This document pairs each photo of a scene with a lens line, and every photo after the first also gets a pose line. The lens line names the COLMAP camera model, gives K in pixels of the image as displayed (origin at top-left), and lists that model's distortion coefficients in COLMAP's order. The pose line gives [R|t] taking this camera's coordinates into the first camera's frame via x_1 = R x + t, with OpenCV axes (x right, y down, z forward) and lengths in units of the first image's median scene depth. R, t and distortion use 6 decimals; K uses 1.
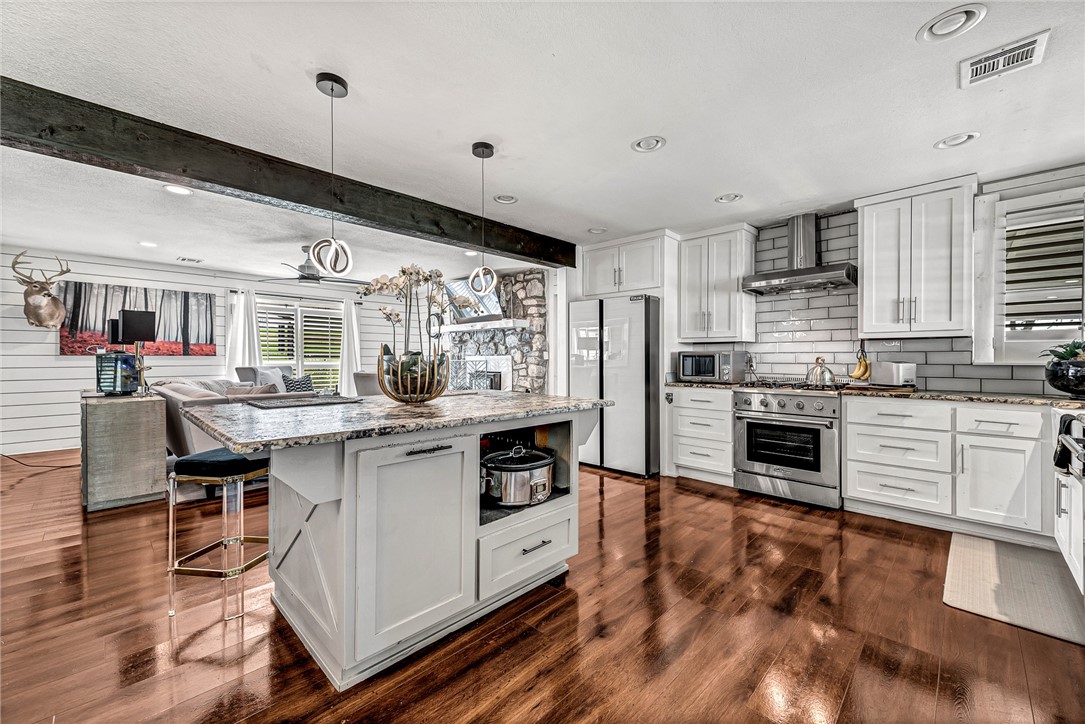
lens RADIAL K [[430.6, 0, 542.5], [0, 430.6, 357.2], [0, 0, 1]] dist [0.000361, 0.000080]
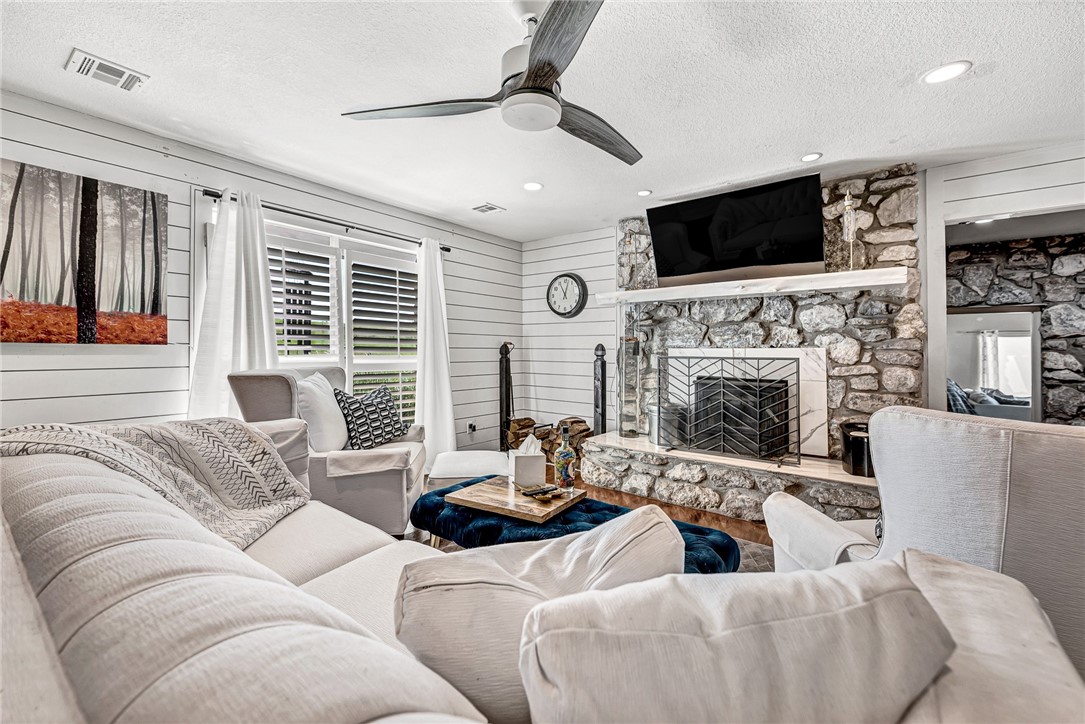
lens RADIAL K [[438.9, 0, 538.4], [0, 438.9, 344.4], [0, 0, 1]] dist [-0.000071, 0.000001]
pose [[0.993313, 0.006547, 0.115265, -0.453790], [-0.005028, 0.999897, -0.013464, 0.000602], [-0.115341, 0.012795, 0.993244, 0.542662]]
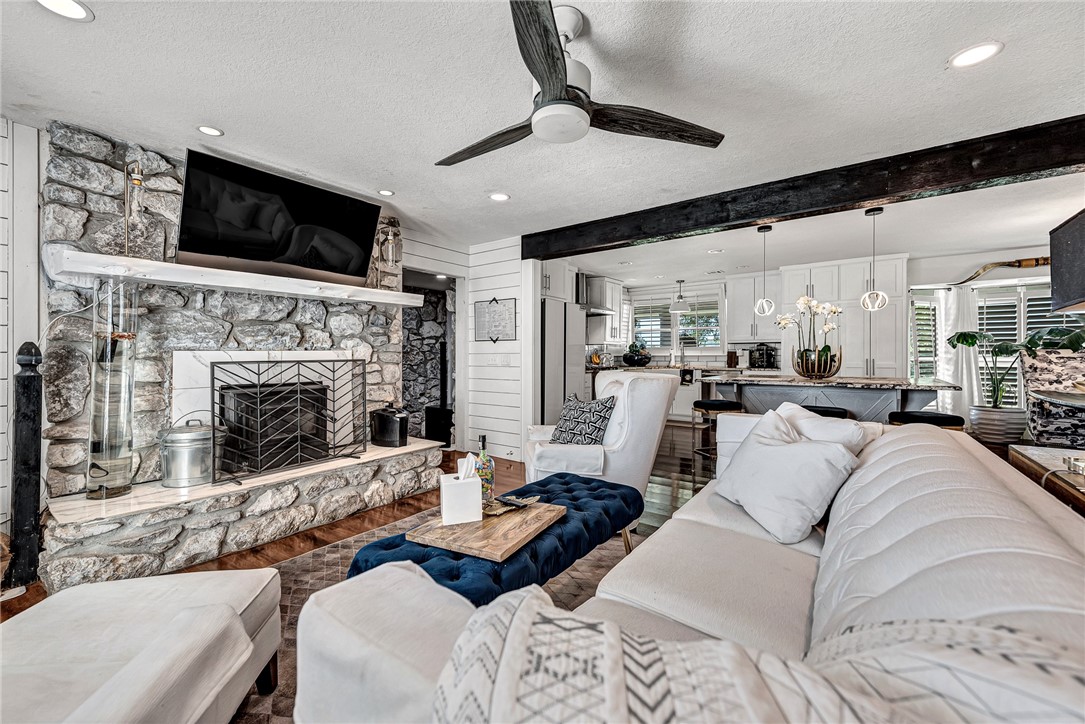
lens RADIAL K [[430.6, 0, 542.5], [0, 430.6, 357.2], [0, 0, 1]] dist [0.000361, 0.000080]
pose [[-0.142509, -0.009809, 0.989745, -0.674337], [0.002774, 0.999943, 0.010309, -0.000164], [-0.989790, 0.004215, -0.142474, 0.831654]]
